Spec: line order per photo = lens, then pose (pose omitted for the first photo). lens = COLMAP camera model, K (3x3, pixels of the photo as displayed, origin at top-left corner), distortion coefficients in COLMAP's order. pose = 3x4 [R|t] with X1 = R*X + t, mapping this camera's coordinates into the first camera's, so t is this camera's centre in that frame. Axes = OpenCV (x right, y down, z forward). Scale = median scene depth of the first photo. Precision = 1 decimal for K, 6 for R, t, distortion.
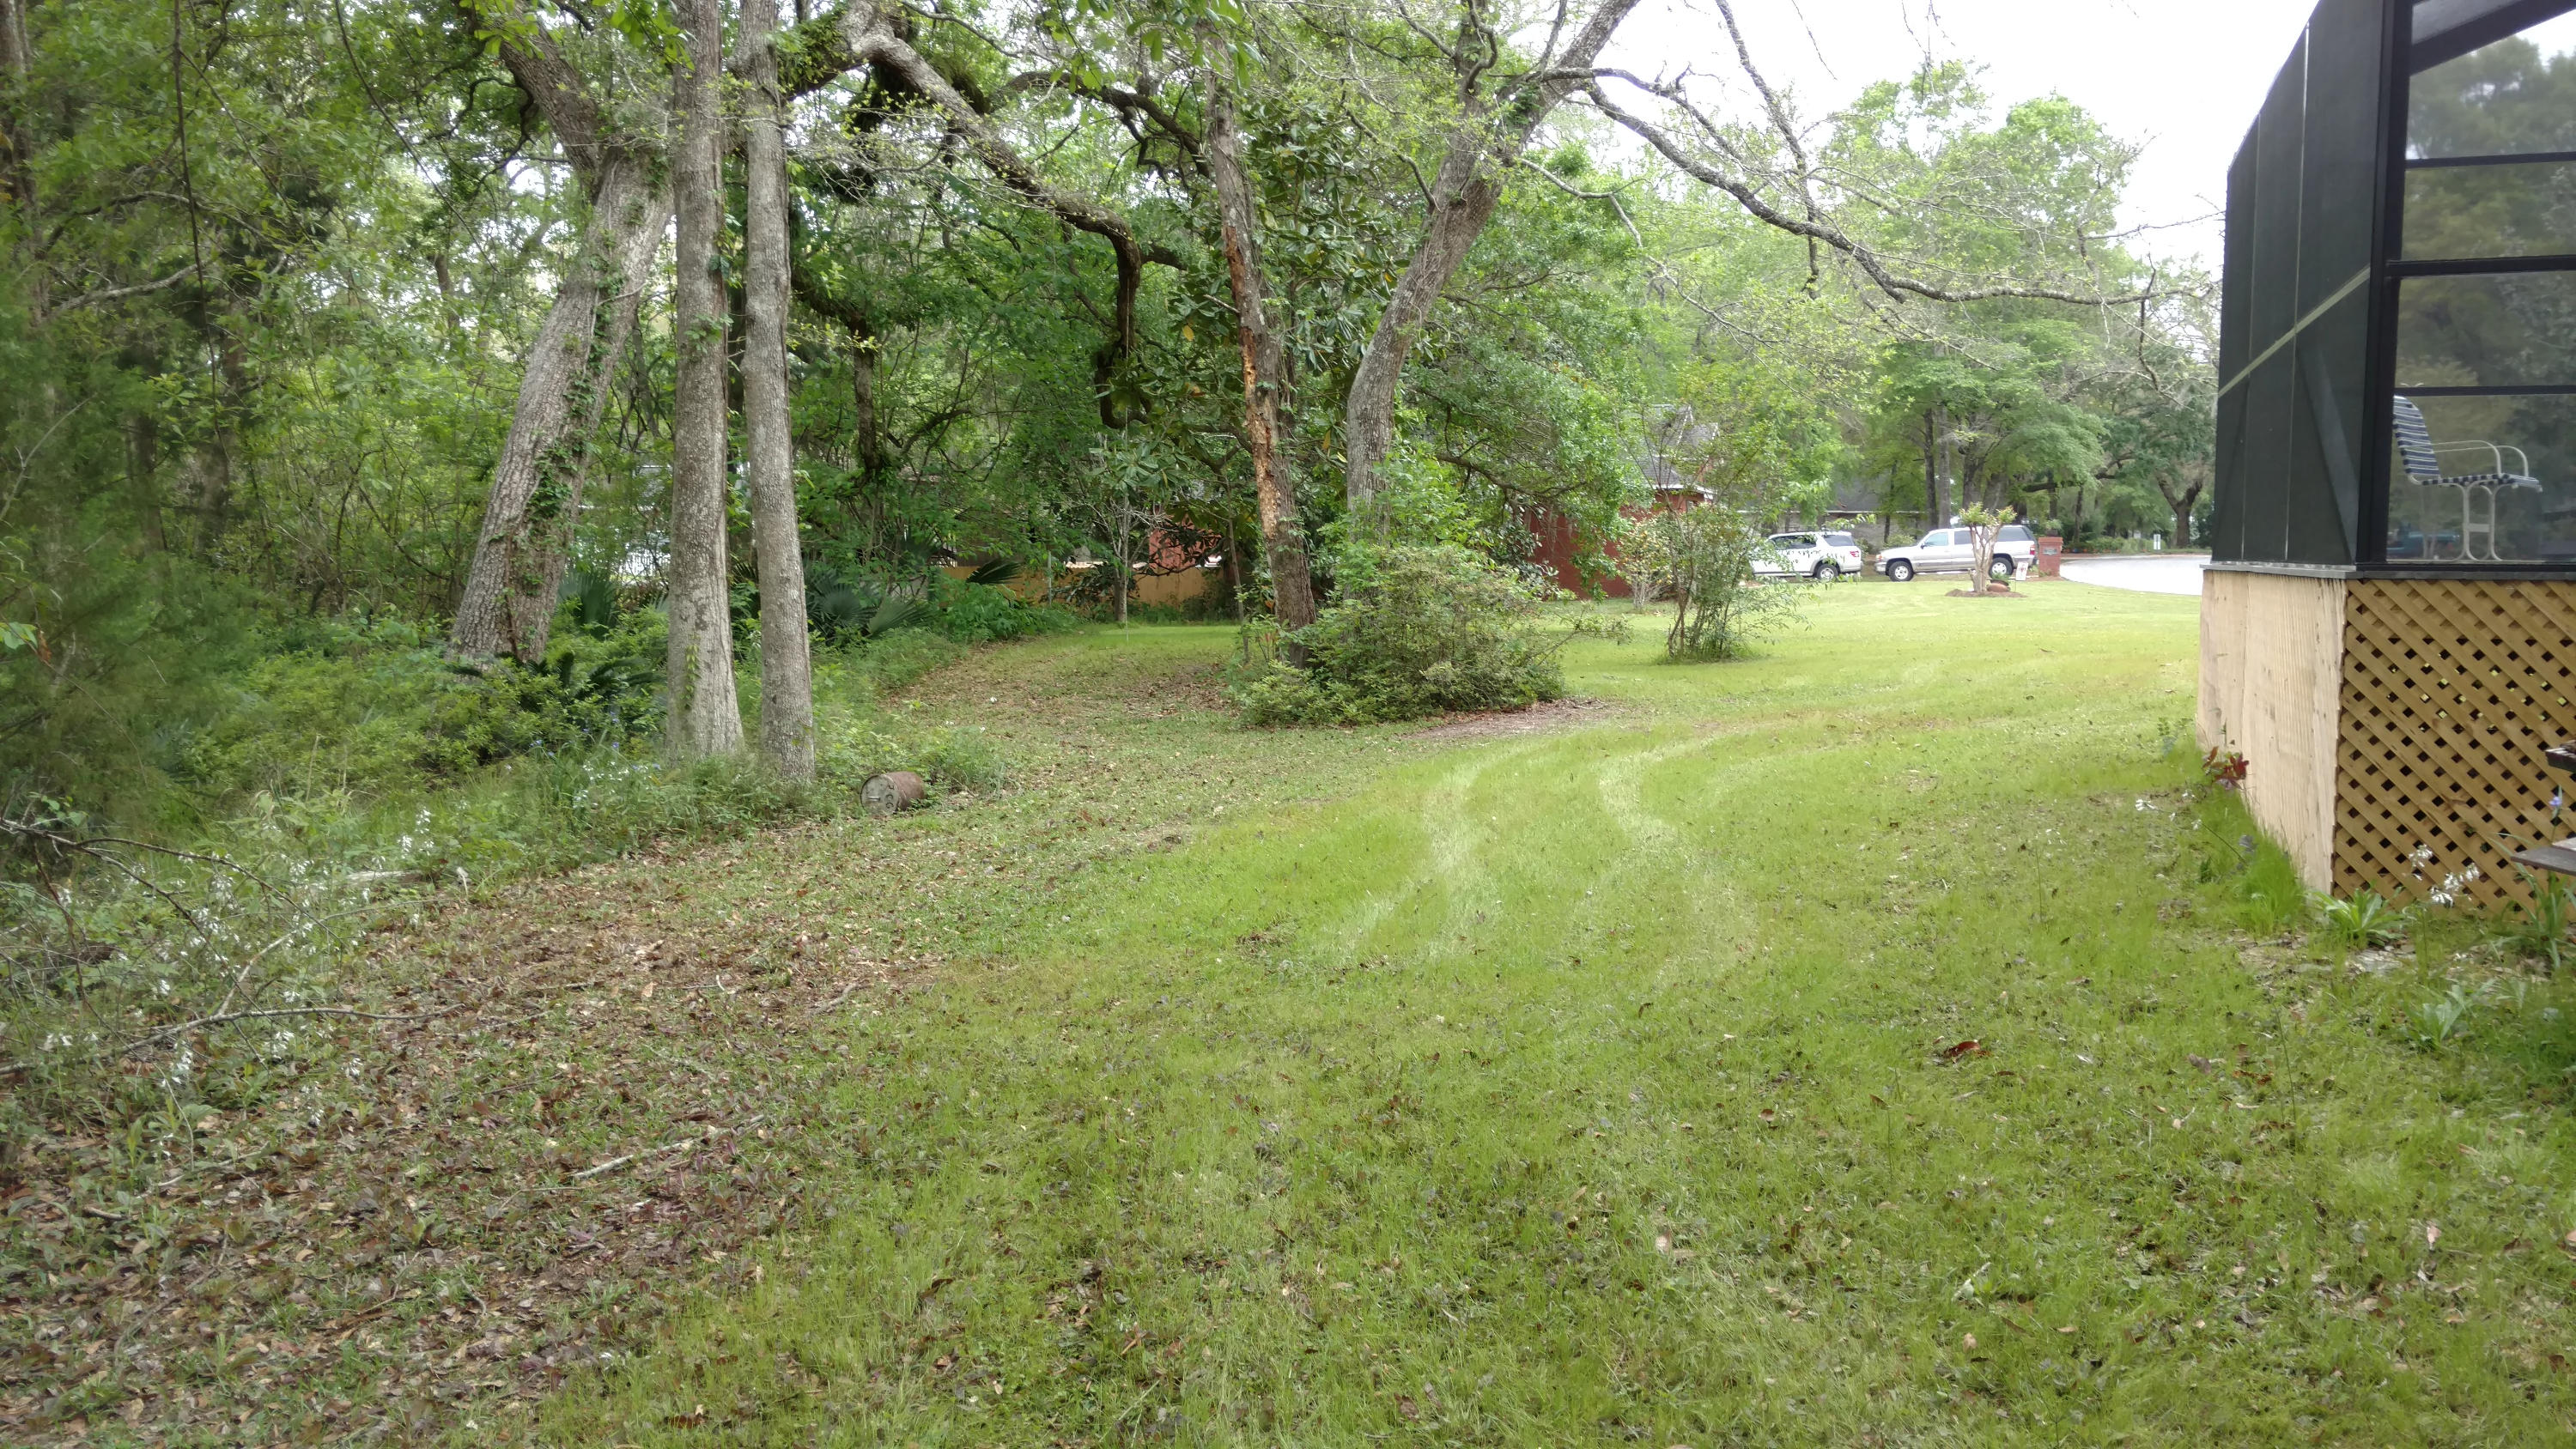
lens RADIAL K [[2028.3, 0, 1288.0], [0, 2028.3, 724.5], [0, 0, 1]] dist [-0.001333, -0.003106]
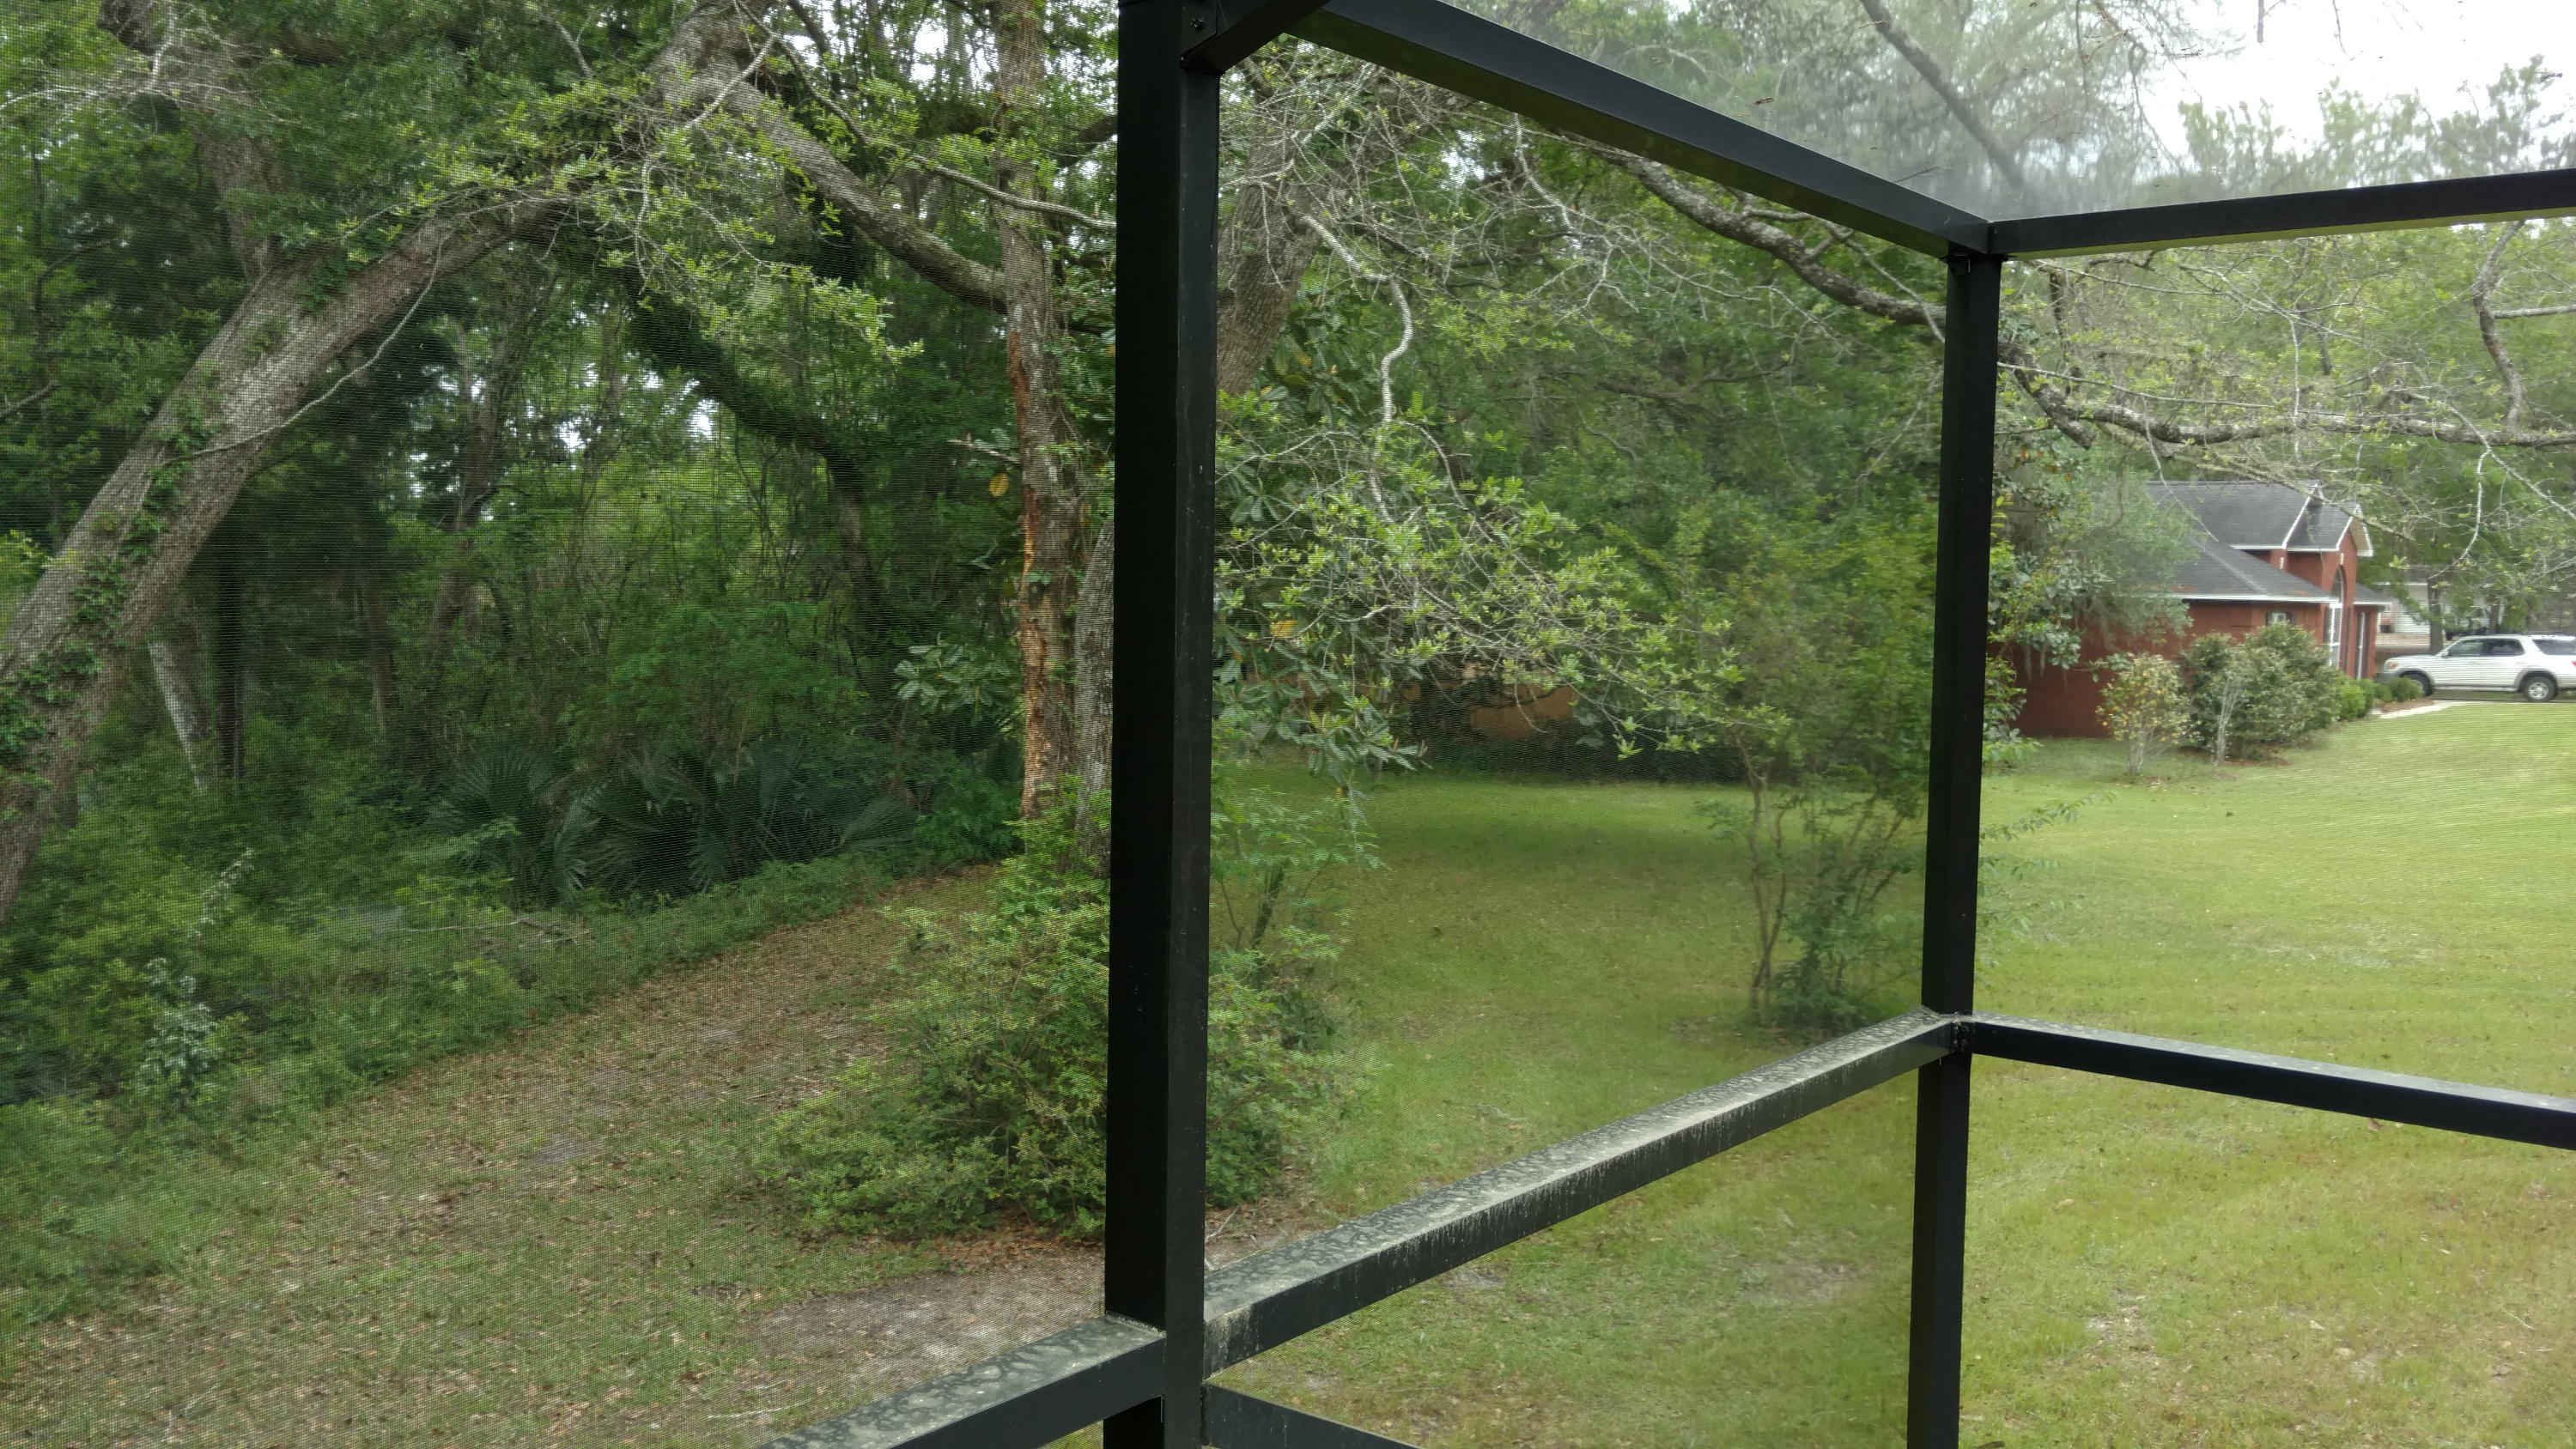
lens RADIAL K [[2028.3, 0, 1288.0], [0, 2028.3, 724.5], [0, 0, 1]] dist [-0.001333, -0.003106]
pose [[0.937367, 0.042145, -0.345786, 0.288026], [-0.045908, 0.998942, -0.002695, -0.121294], [0.345306, 0.018400, 0.938310, 0.415695]]
